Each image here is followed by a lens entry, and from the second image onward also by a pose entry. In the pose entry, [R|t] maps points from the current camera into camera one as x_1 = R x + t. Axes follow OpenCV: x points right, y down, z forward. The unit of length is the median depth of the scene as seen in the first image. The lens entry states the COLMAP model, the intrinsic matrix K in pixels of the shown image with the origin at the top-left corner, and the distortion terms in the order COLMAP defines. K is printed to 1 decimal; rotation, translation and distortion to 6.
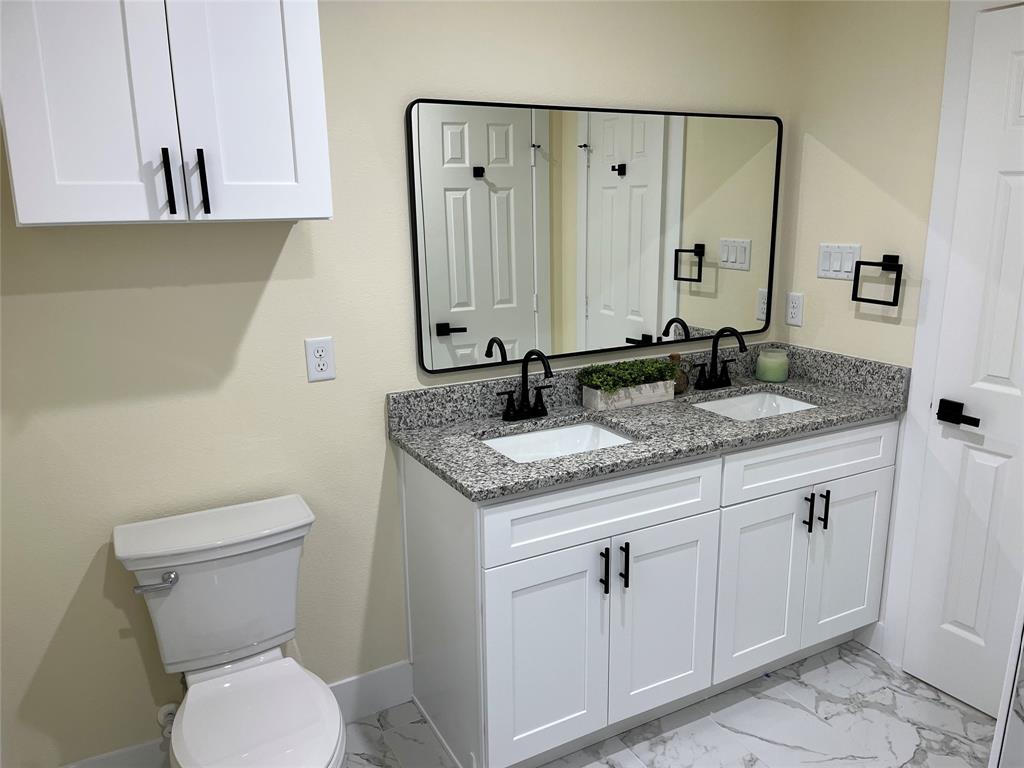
lens RADIAL K [[775.4, 0, 513.7], [0, 775.4, 382.2], [0, 0, 1]] dist [0.067387, -0.086805]
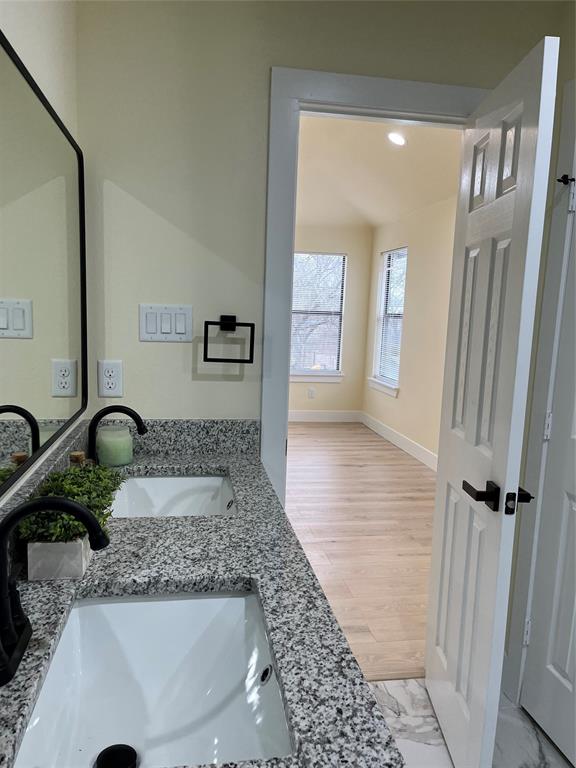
lens RADIAL K [[581.5, 0, 282.8], [0, 581.5, 384.5], [0, 0, 1]] dist [0.067387, -0.086805]
pose [[0.334561, -0.093749, 0.937699, -0.221250], [0.180330, 0.983020, 0.033940, -0.085311], [-0.924959, 0.157740, 0.345786, 0.680463]]
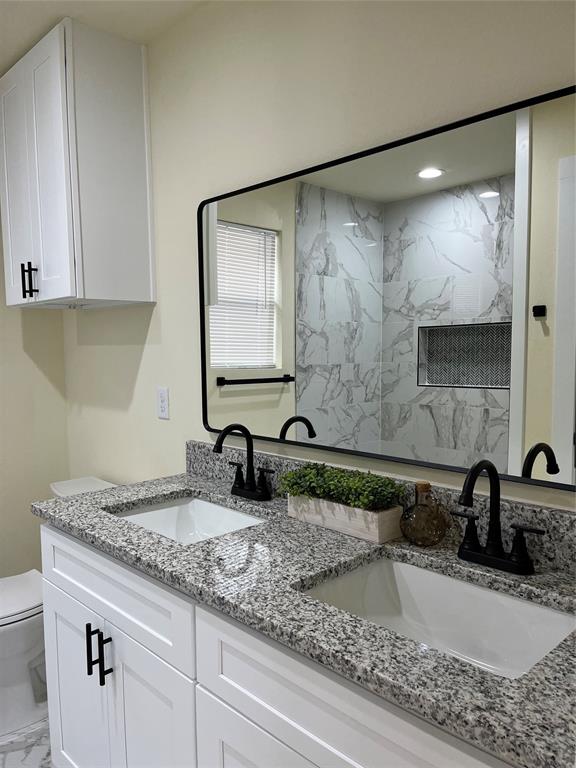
lens RADIAL K [[581.5, 0, 285.5], [0, 581.5, 384.5], [0, 0, 1]] dist [0.067387, -0.086805]
pose [[0.260527, 0.072967, -0.962705, 0.678173], [-0.210826, 0.977375, 0.017025, -0.106153], [0.942167, 0.198528, 0.270016, 0.781821]]
